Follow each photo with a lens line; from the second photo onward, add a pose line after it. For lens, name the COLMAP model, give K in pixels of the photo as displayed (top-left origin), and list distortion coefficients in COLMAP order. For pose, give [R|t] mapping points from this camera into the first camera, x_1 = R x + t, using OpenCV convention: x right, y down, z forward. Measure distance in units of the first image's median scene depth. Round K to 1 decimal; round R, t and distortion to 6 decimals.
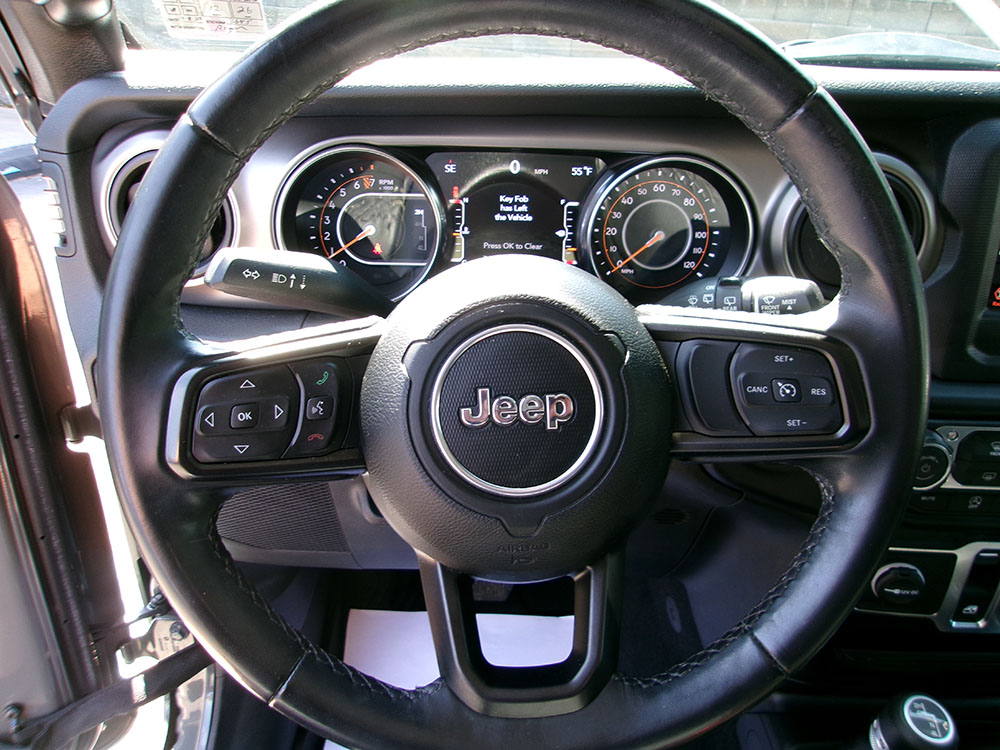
lens RADIAL K [[757.2, 0, 500.0], [0, 757.2, 375.0], [0, 0, 1]] dist [-0.001545, -0.002309]
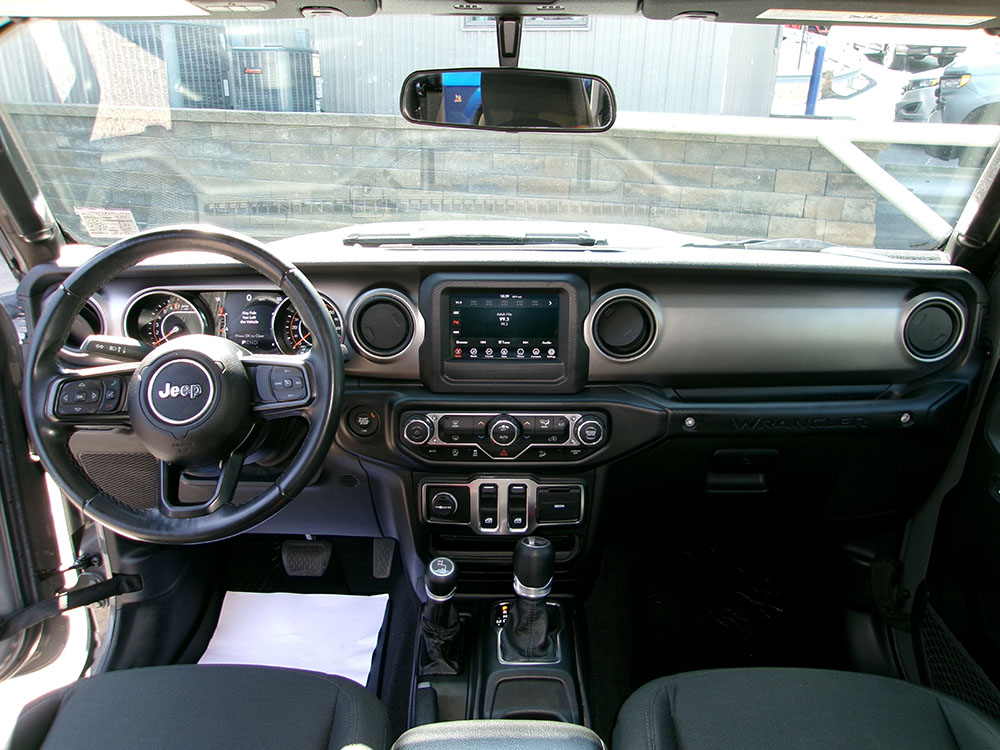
lens RADIAL K [[744.4, 0, 500.0], [0, 744.4, 375.0], [0, 0, 1]] dist [-0.005411, 0.002551]
pose [[0.999794, -0.016168, -0.012238, 0.721108], [0.014182, 0.988904, -0.147878, 0.240452], [0.014493, 0.147674, 0.988930, -0.955559]]
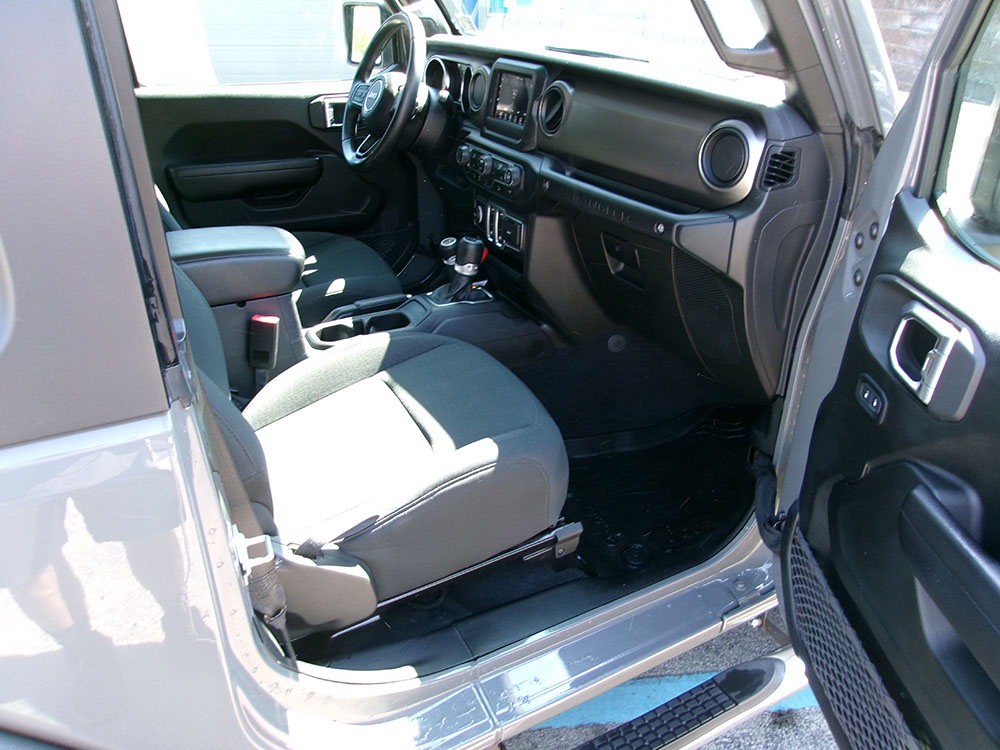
lens RADIAL K [[744.4, 0, 500.0], [0, 744.4, 375.0], [0, 0, 1]] dist [-0.005411, 0.002551]
pose [[0.422004, 0.384338, -0.821095, 3.342994], [-0.413750, 0.887519, 0.202782, 0.213765], [0.806674, 0.254153, 0.533557, -0.371286]]
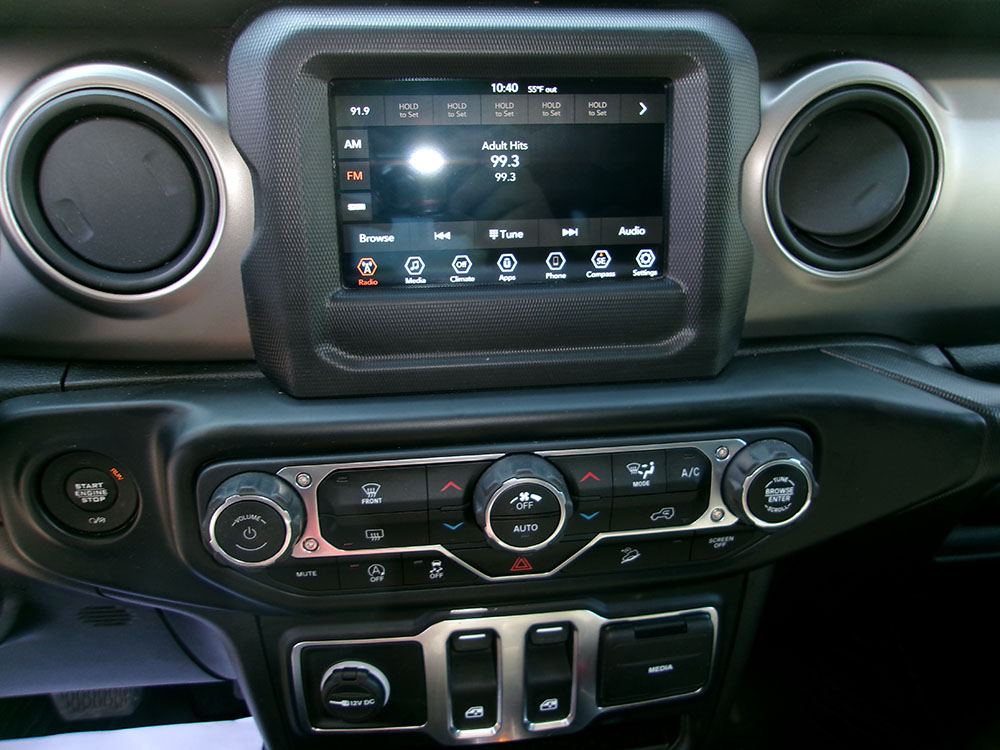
lens RADIAL K [[744.4, 0, 500.0], [0, 744.4, 375.0], [0, 0, 1]] dist [-0.005411, 0.002551]
pose [[0.993237, -0.069216, 0.093220, 0.638989], [0.075862, 0.994676, -0.069742, 0.041268], [-0.087896, 0.076342, 0.993200, 0.279647]]
